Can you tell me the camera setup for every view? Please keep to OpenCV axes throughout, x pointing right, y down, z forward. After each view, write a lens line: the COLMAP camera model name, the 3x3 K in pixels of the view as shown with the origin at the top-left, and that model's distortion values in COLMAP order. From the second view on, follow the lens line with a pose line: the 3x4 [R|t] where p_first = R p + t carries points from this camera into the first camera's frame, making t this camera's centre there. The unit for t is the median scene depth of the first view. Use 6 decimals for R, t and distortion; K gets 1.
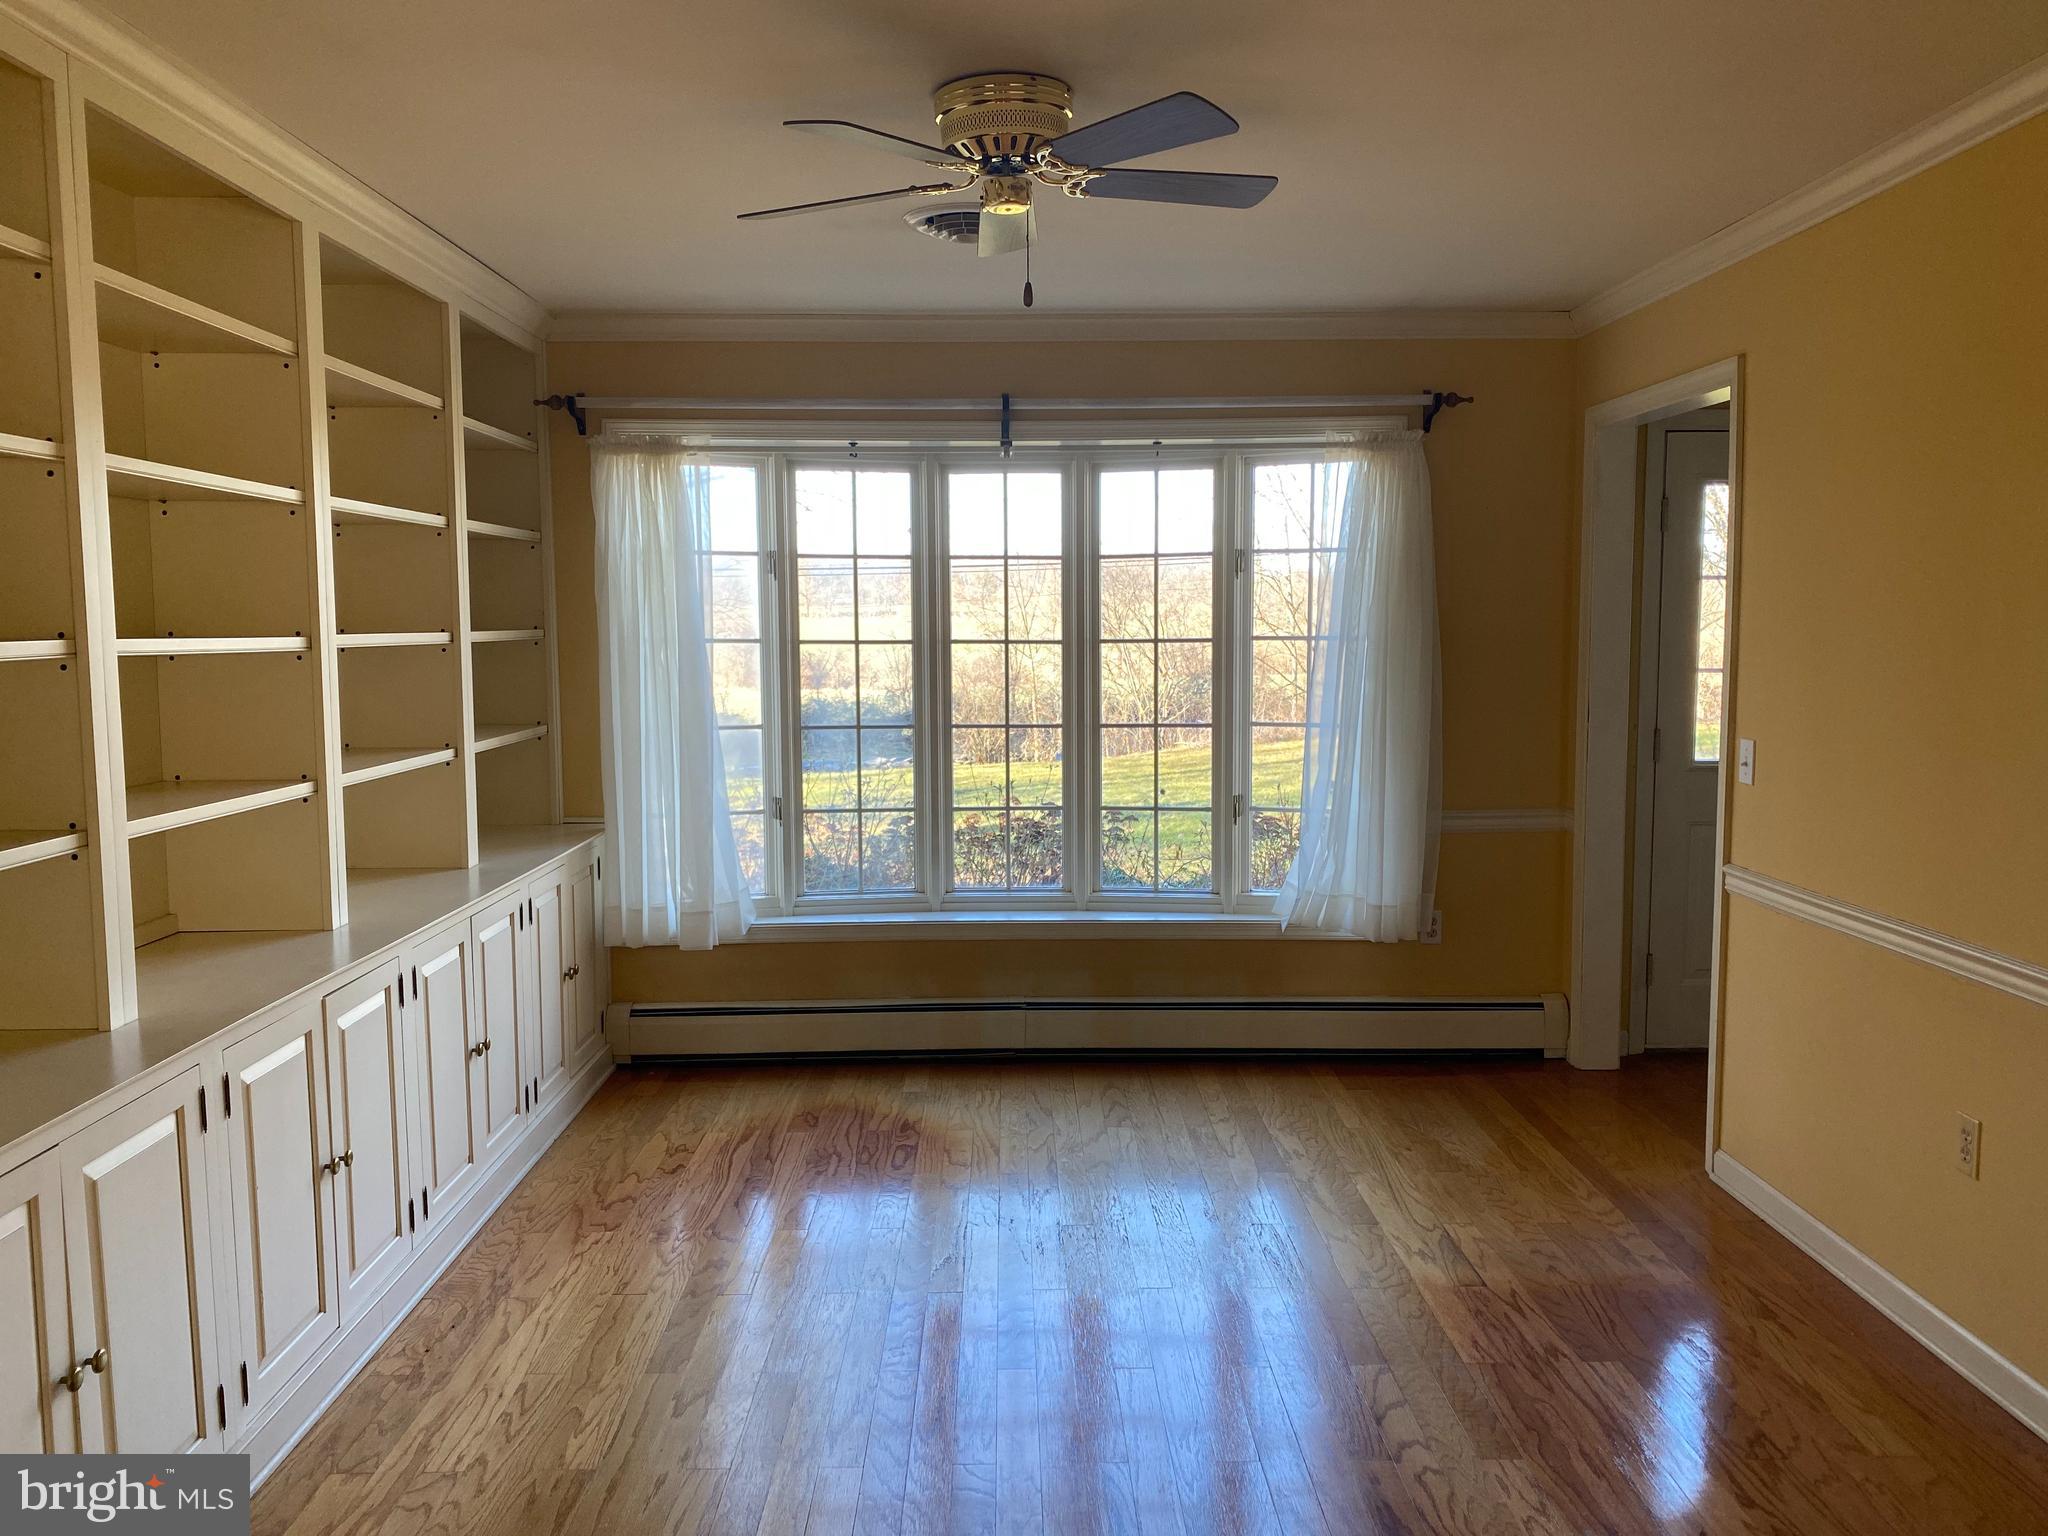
lens RADIAL K [[1579.3, 0, 1024.0], [0, 1579.3, 768.0], [0, 0, 1]] dist [0.006246, -0.000747]
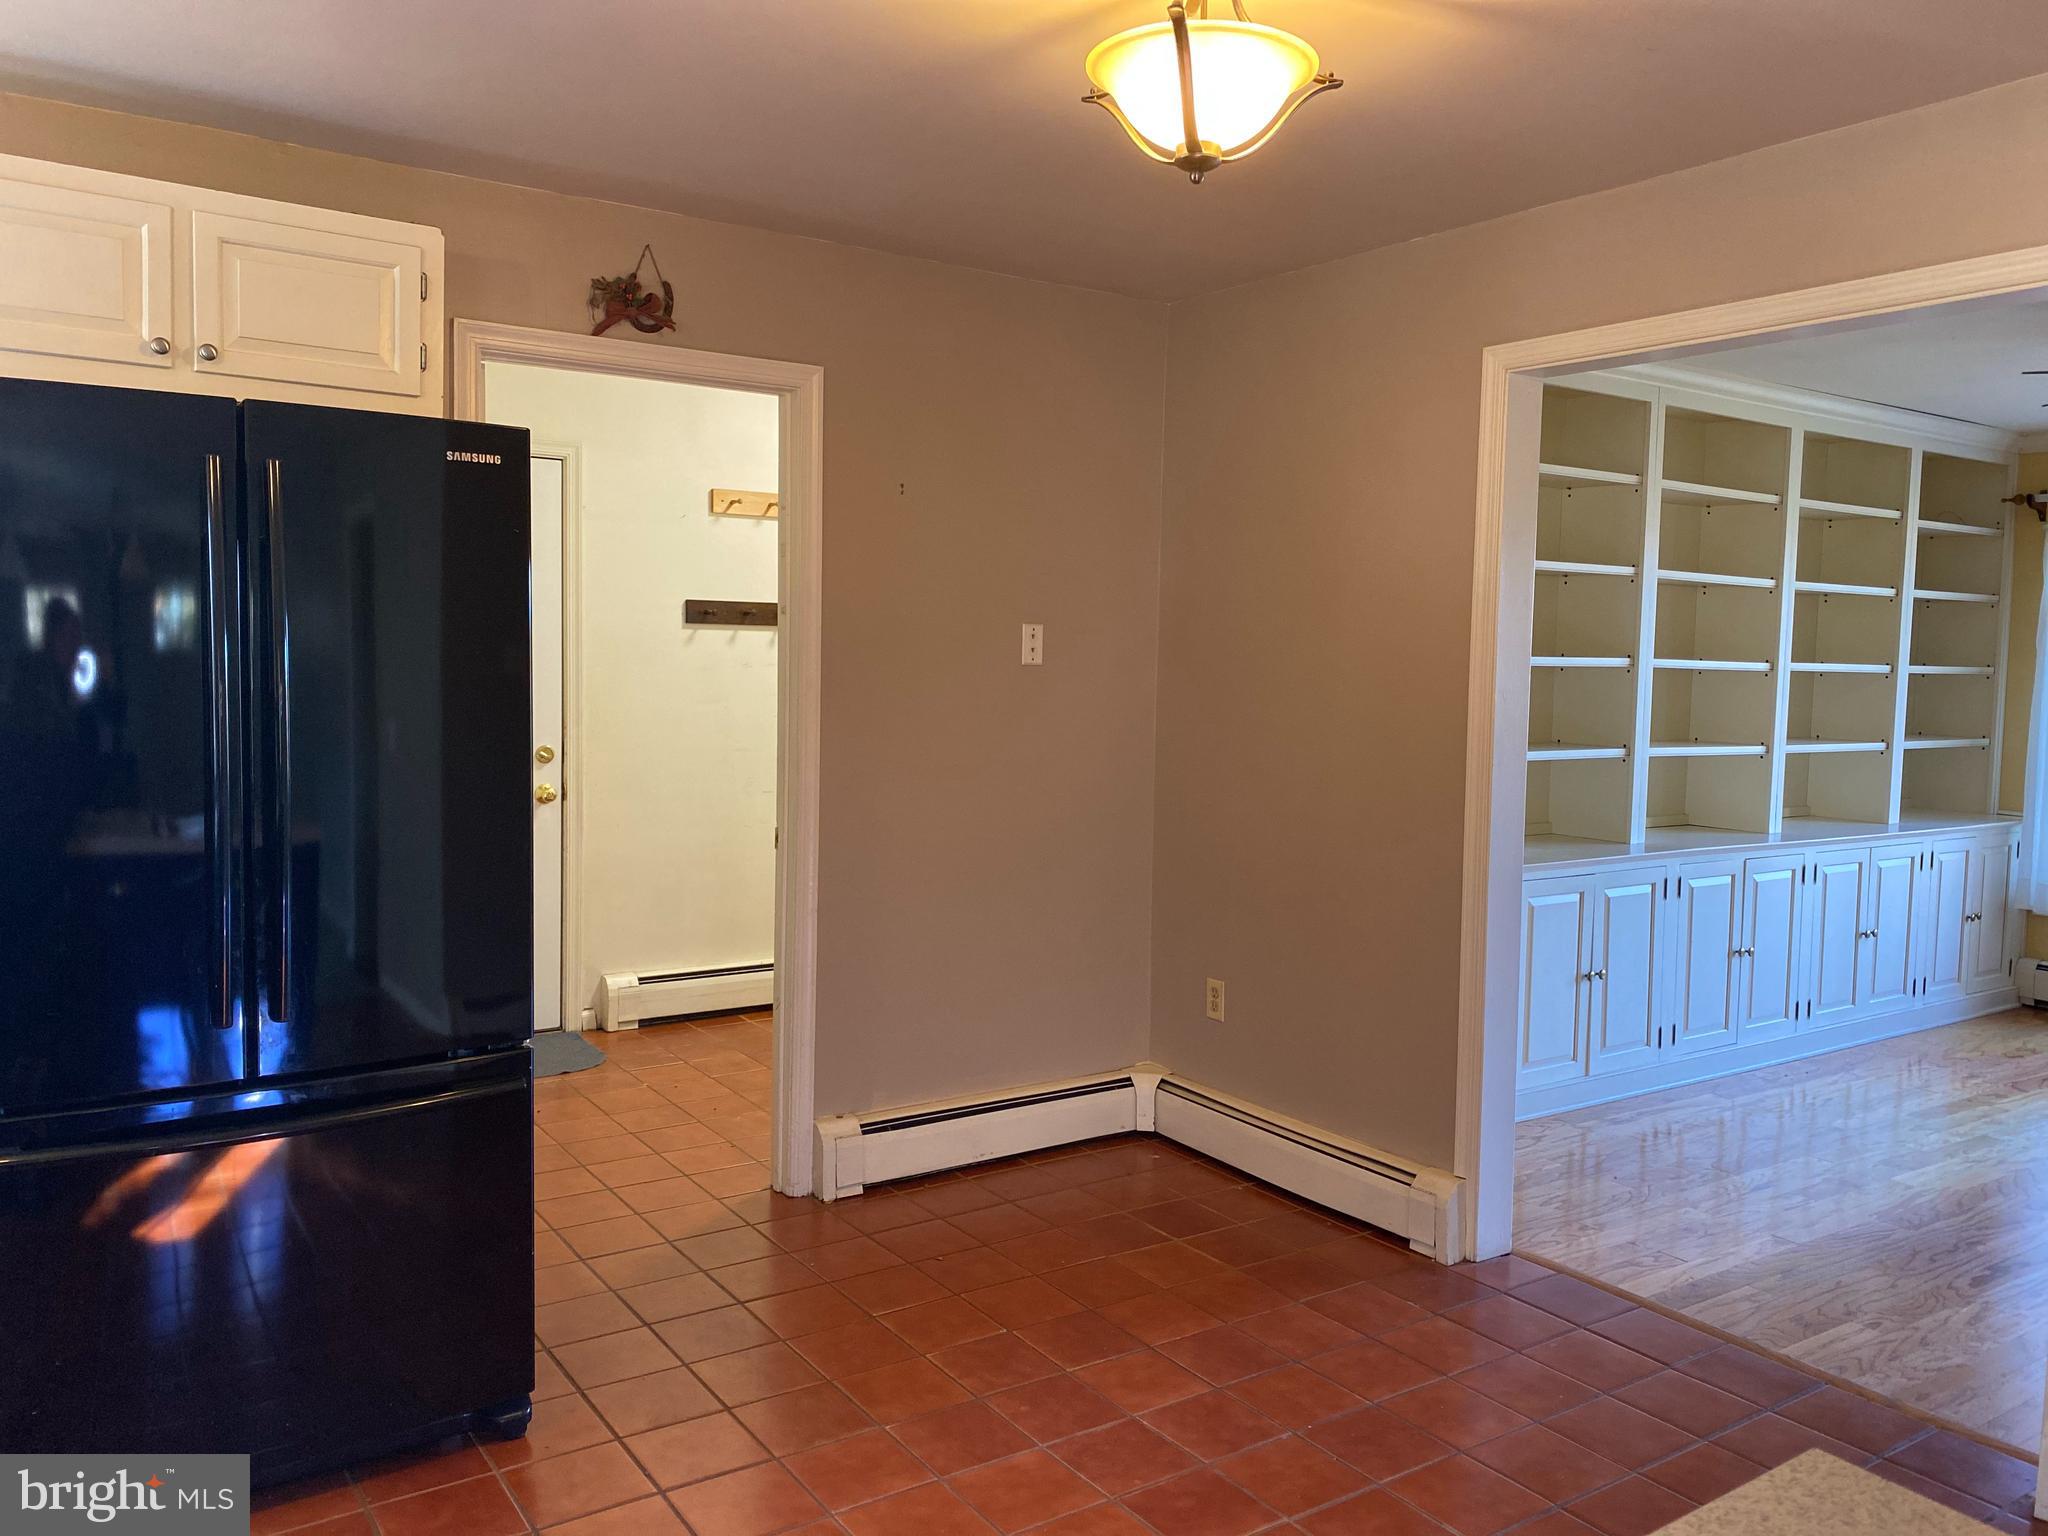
lens RADIAL K [[1579.3, 0, 1024.0], [0, 1579.3, 768.0], [0, 0, 1]] dist [0.006246, -0.000747]
pose [[0.558980, 0.074555, -0.825822, 0.493525], [-0.100576, 0.994692, 0.021723, 0.070940], [0.823059, 0.070915, 0.563512, -0.602295]]
